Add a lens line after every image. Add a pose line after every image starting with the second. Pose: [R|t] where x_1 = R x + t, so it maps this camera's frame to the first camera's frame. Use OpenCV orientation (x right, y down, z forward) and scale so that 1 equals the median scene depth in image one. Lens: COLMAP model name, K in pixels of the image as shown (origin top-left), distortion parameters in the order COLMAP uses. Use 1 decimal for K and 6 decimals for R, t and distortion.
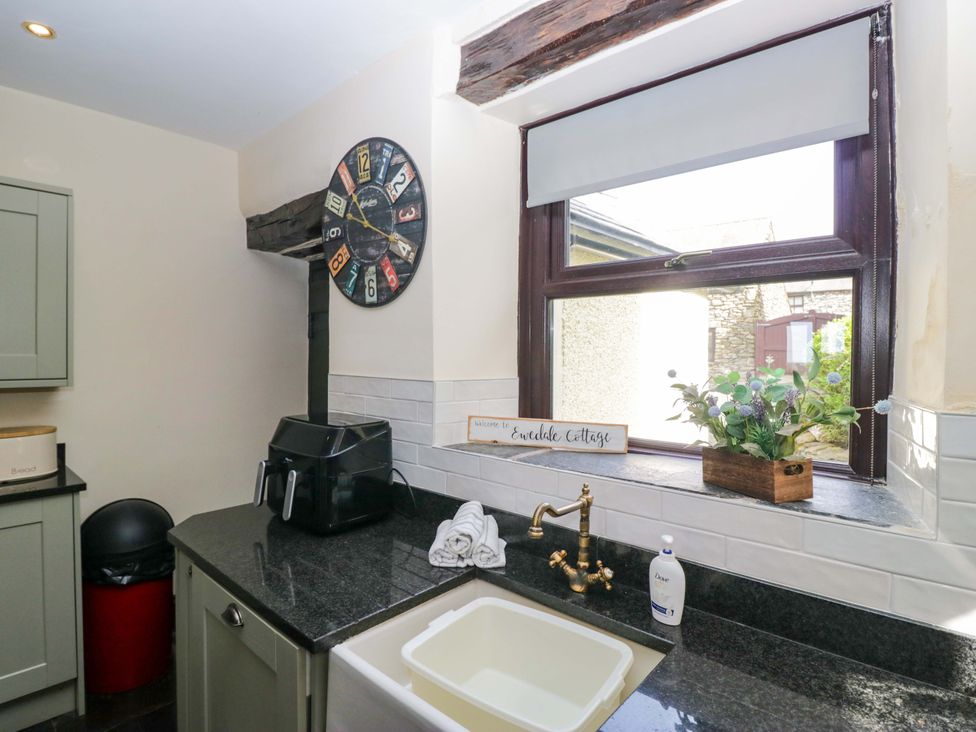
lens RADIAL K [[508.4, 0, 487.5], [0, 508.4, 360.1], [0, 0, 1]] dist [-0.001379, -0.011906]
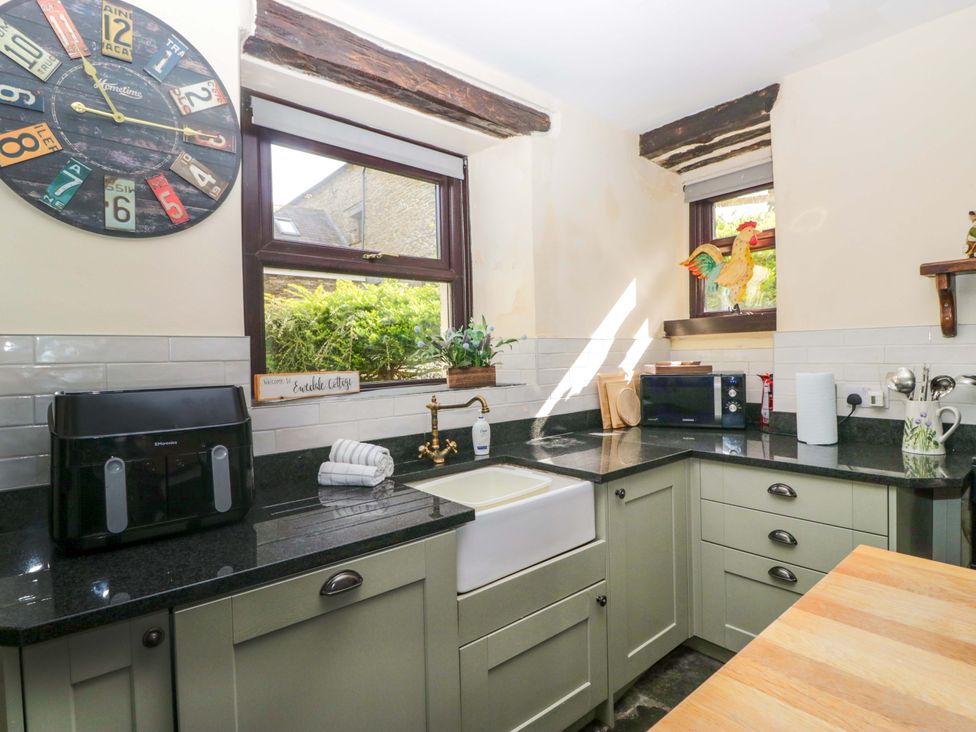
lens RADIAL K [[508.4, 0, 488.5], [0, 508.4, 362.5], [0, 0, 1]] dist [-0.001379, -0.011906]
pose [[0.141197, -0.024528, 0.989678, -0.892928], [0.042011, 0.998941, 0.018764, 0.083472], [-0.989090, 0.038928, 0.142077, 0.417353]]
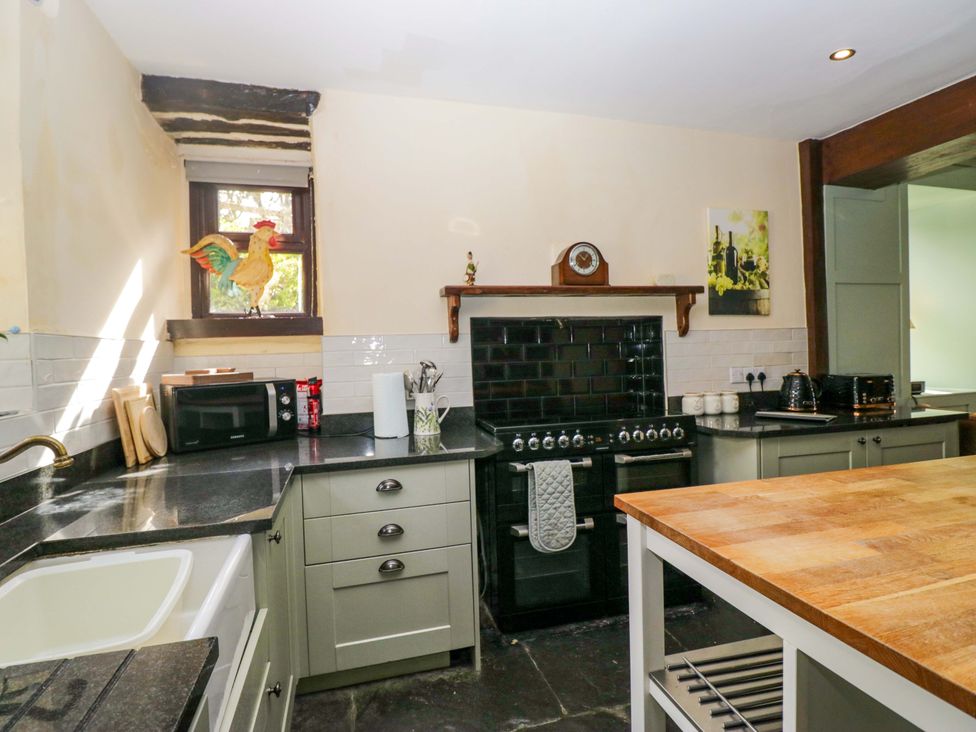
lens RADIAL K [[508.4, 0, 487.5], [0, 508.4, 359.8], [0, 0, 1]] dist [-0.001379, -0.011906]
pose [[-0.836598, 0.008724, 0.547747, -0.576517], [0.035393, 0.998645, 0.038152, 0.086603], [-0.546672, 0.051304, -0.835774, 0.741467]]
